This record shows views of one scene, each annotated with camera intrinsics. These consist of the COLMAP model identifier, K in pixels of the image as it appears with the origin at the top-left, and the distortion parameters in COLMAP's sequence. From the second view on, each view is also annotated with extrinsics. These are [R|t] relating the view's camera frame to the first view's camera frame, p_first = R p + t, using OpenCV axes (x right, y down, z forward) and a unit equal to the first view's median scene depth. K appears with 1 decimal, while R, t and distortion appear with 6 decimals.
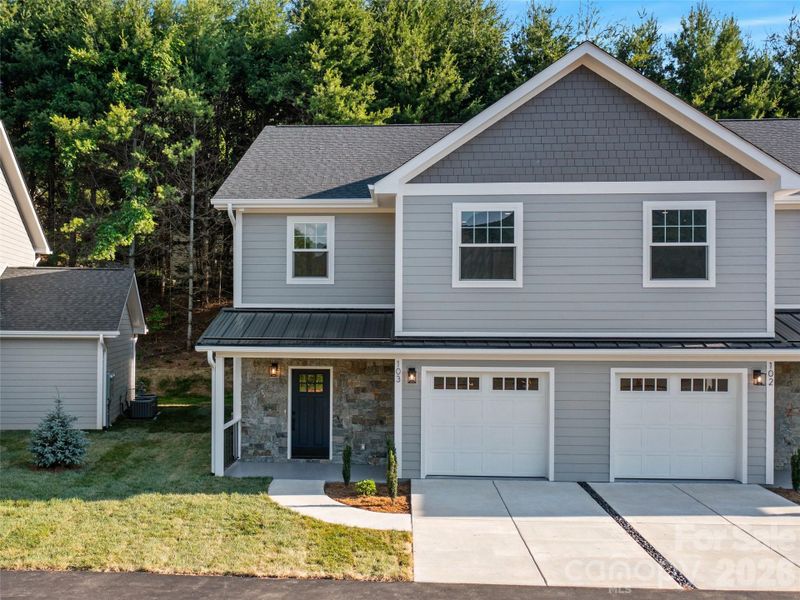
lens RADIAL K [[658.8, 0, 360.4], [0, 658.8, 314.6], [0, 0, 1]] dist [0.033833, -0.002448]
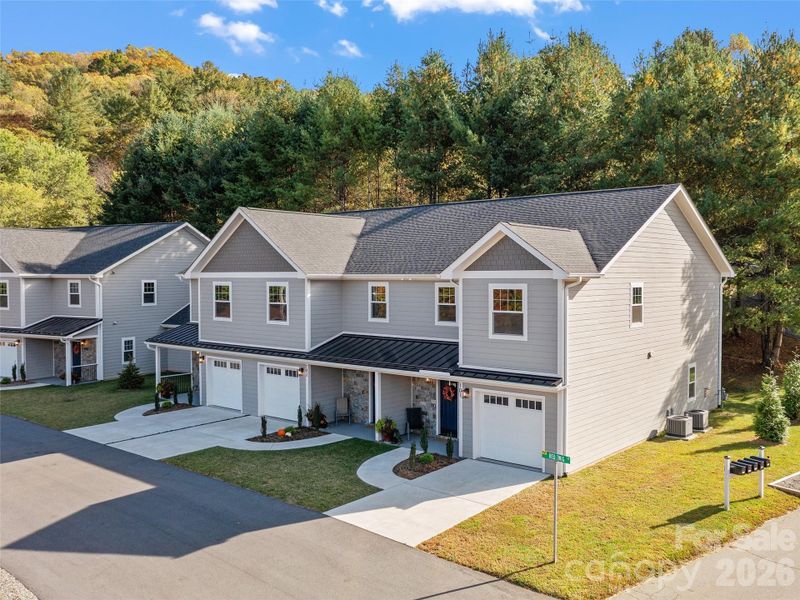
lens RADIAL K [[674.8, 0, 480.5], [0, 674.8, 300.7], [0, 0, 1]] dist [-0.000463, -0.013342]
pose [[0.827448, 0.018339, -0.561243, 1.873240], [0.008987, 0.998906, 0.045889, -0.177171], [0.561470, -0.043014, 0.826378, -0.301941]]
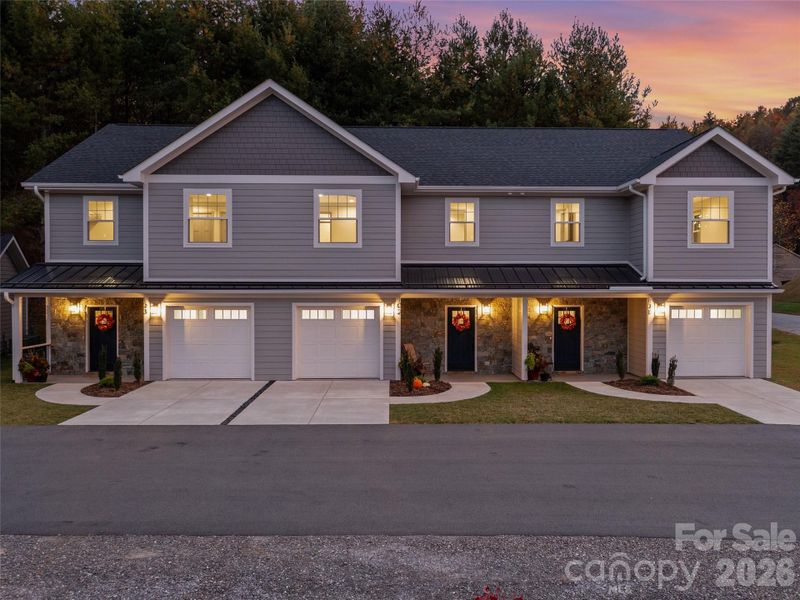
lens RADIAL K [[672.1, 0, 403.5], [0, 672.1, 295.3], [0, 0, 1]] dist [-0.002783, 0.002007]
pose [[0.998129, -0.002407, 0.061098, 0.467695], [0.000718, 0.999617, 0.027654, 0.019728], [-0.061142, -0.027559, 0.997749, -0.435886]]
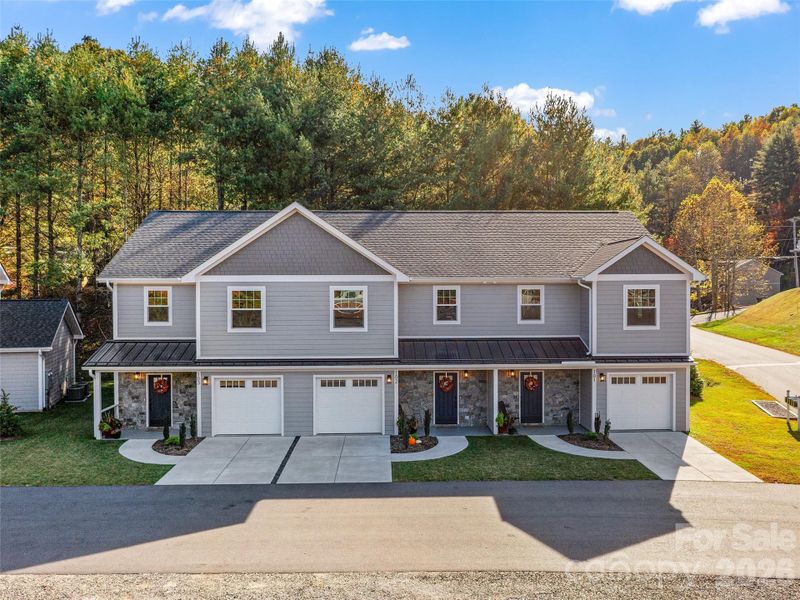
lens RADIAL K [[676.0, 0, 400.0], [0, 676.0, 300.0], [0, 0, 1]] dist [-0.008049, -0.000179]
pose [[0.997576, -0.006555, 0.069275, 0.431473], [0.004406, 0.999506, 0.031125, -0.165714], [-0.069445, -0.030744, 0.997112, -0.795696]]
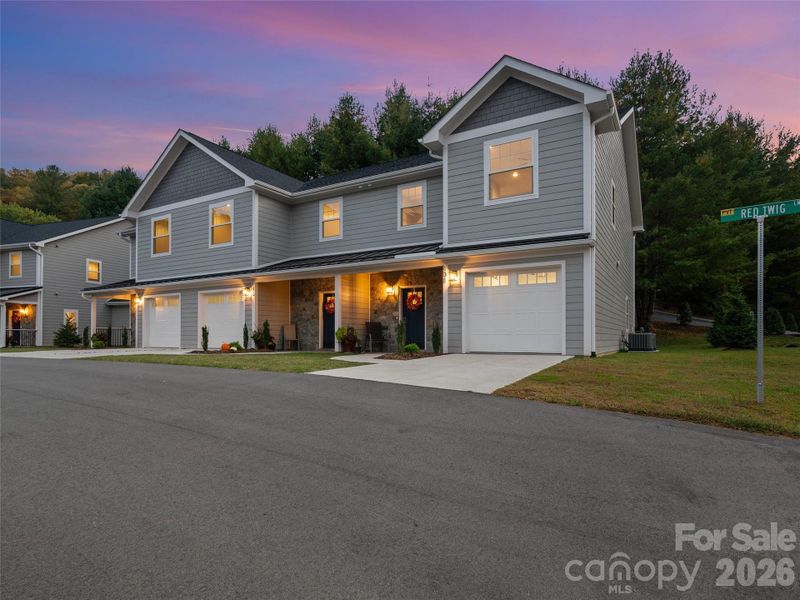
lens RADIAL K [[444.0, 0, 397.8], [0, 444.0, 333.5], [0, 0, 1]] dist [0.002270, 0.000566]
pose [[0.882051, -0.007612, -0.471093, 1.339191], [0.008831, 0.999961, 0.000377, 0.185321], [0.471072, -0.004492, 0.882083, 0.097324]]
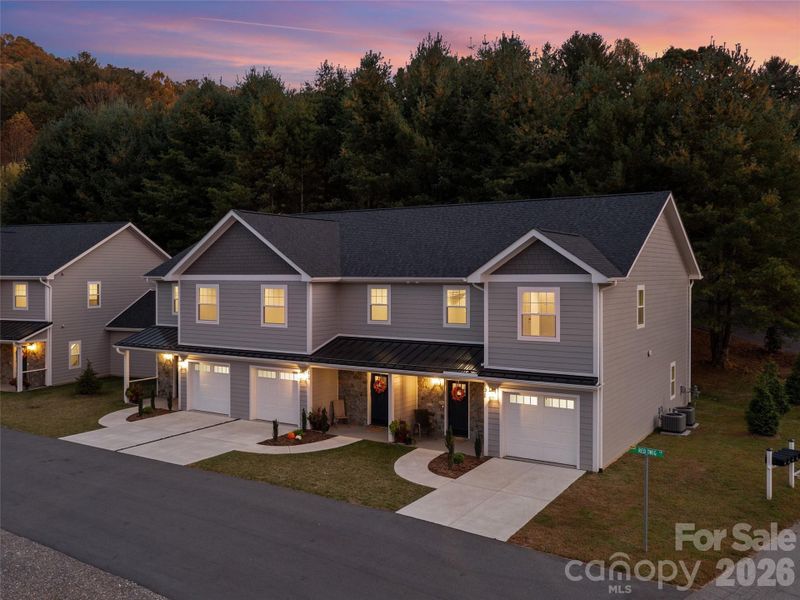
lens RADIAL K [[690.5, 0, 398.9], [0, 690.5, 279.2], [0, 0, 1]] dist [-0.003817, -0.005111]
pose [[0.866435, 0.000752, -0.499290, 1.624117], [0.008619, 0.999827, 0.016463, -0.191829], [0.499216, -0.018567, 0.866279, -0.546412]]
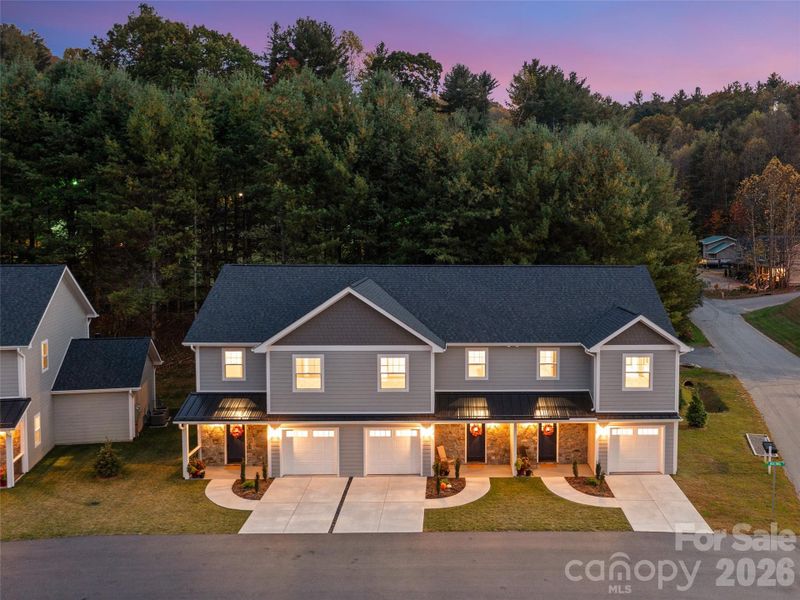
lens RADIAL K [[706.0, 0, 464.5], [0, 706.0, 282.2], [0, 0, 1]] dist [-0.006188, -0.000082]
pose [[0.997690, -0.001104, 0.067919, 0.489512], [-0.004199, 0.996953, 0.077889, -0.526270], [-0.067798, -0.077994, 0.994646, -1.203513]]
